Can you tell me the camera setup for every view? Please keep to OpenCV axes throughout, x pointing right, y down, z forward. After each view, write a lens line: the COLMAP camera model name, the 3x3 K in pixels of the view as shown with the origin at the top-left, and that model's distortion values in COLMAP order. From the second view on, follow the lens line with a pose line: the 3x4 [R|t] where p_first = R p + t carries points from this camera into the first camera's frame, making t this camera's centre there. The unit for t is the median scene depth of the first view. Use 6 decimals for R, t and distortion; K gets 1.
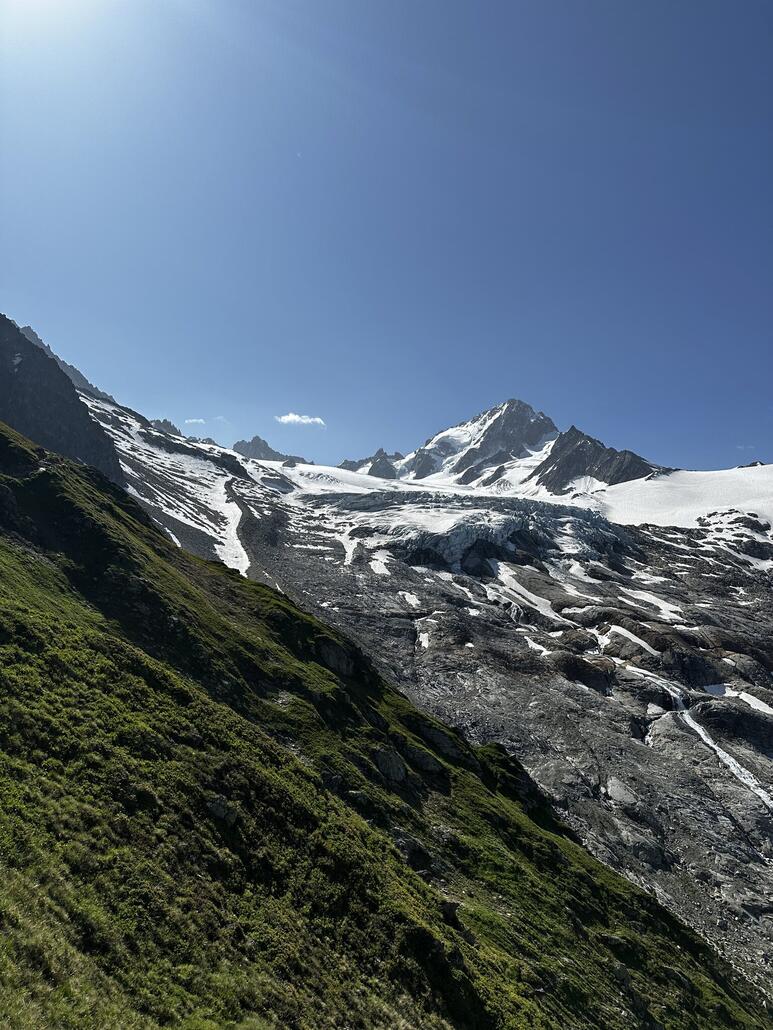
lens RADIAL K [[722.7, 0, 385.2], [0, 722.7, 512.5], [0, 0, 1]] dist [0.002650, 0.000110]
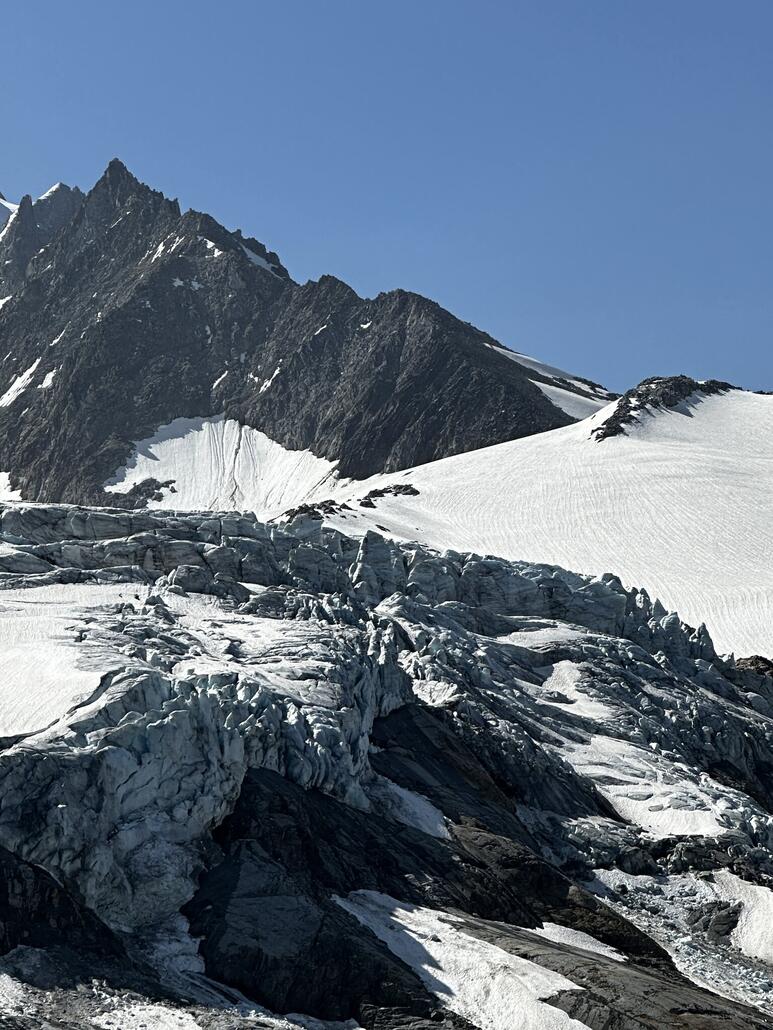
lens RADIAL K [[3640.2, 0, 386.8], [0, 3640.2, 515.5], [0, 0, 1]] dist [-0.150536, 0.000000]
pose [[0.922913, -0.005109, 0.384975, -0.117456], [0.016933, 0.999483, -0.027330, 0.003279], [-0.384636, 0.031742, 0.922522, 0.217926]]
